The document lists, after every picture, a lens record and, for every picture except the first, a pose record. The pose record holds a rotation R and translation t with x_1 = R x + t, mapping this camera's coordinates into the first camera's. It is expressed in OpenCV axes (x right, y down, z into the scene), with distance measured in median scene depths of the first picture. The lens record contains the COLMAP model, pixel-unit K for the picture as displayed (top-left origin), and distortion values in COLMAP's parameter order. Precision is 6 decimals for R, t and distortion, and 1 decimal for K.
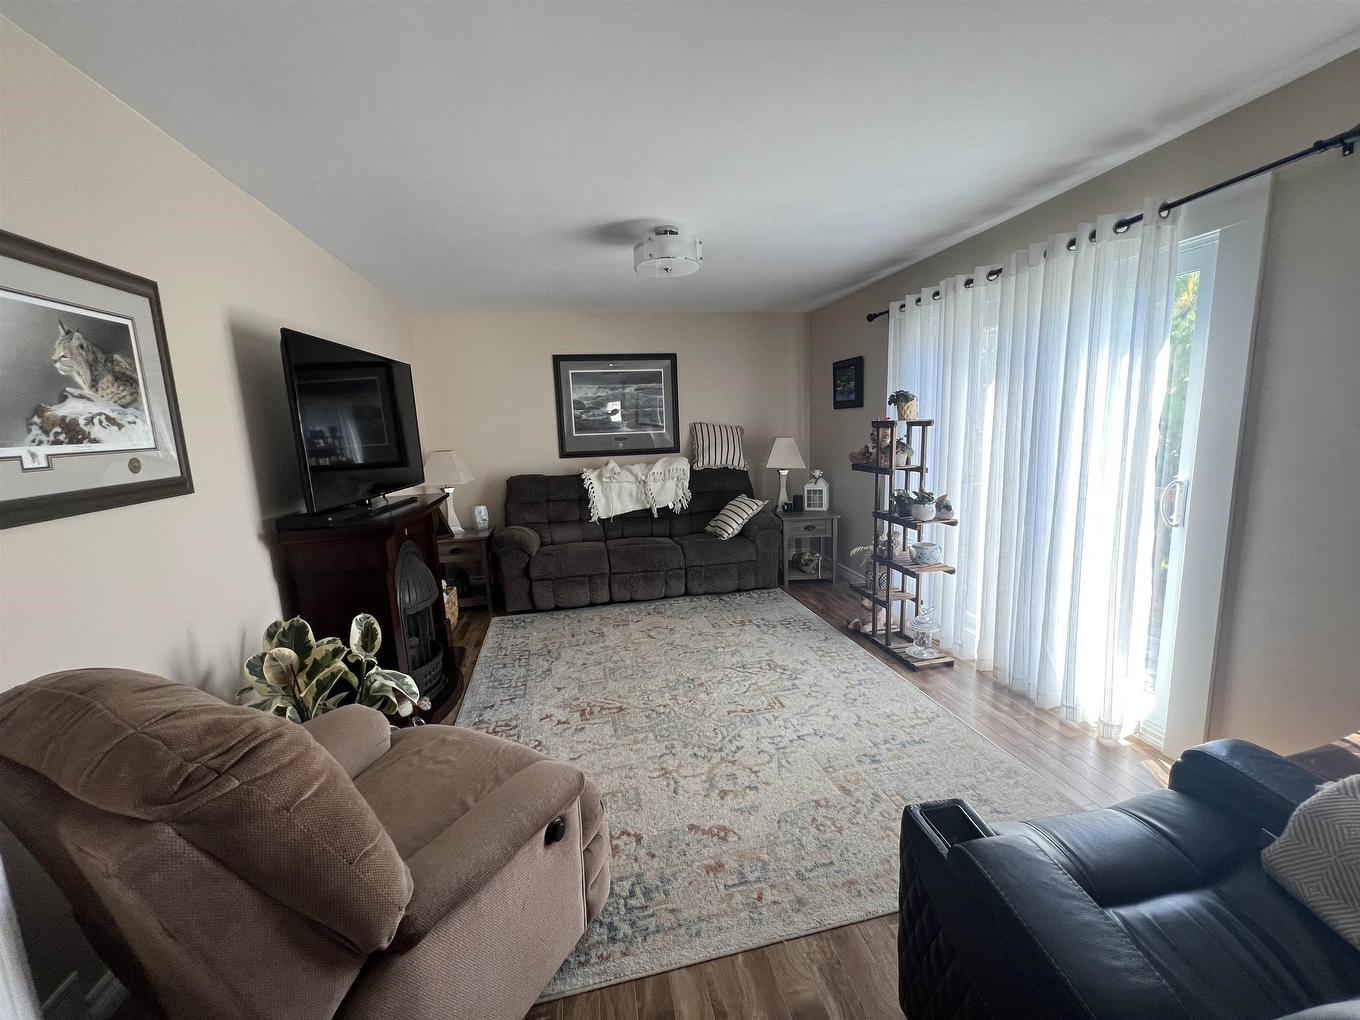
lens RADIAL K [[542.6, 0, 683.8], [0, 542.6, 508.7], [0, 0, 1]] dist [-0.002691, 0.000896]
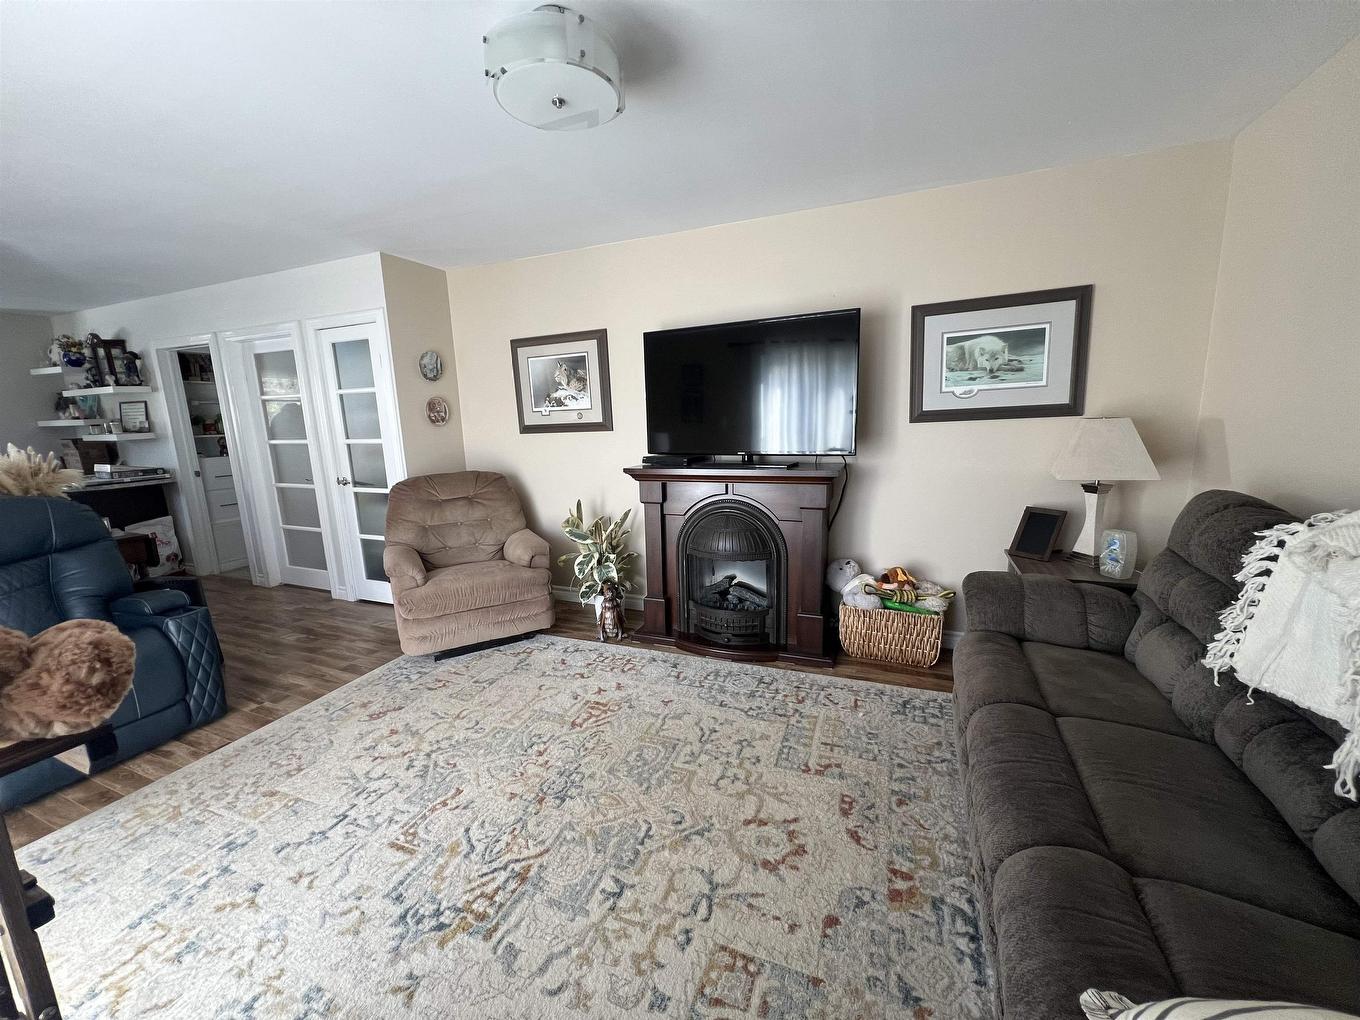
lens RADIAL K [[542.6, 0, 680.6], [0, 542.6, 511.3], [0, 0, 1]] dist [-0.002691, 0.000896]
pose [[-0.563357, 0.204380, -0.800536, 0.562870], [-0.075095, 0.952245, 0.295958, -0.313630], [0.822794, 0.226846, -0.521106, 2.019528]]
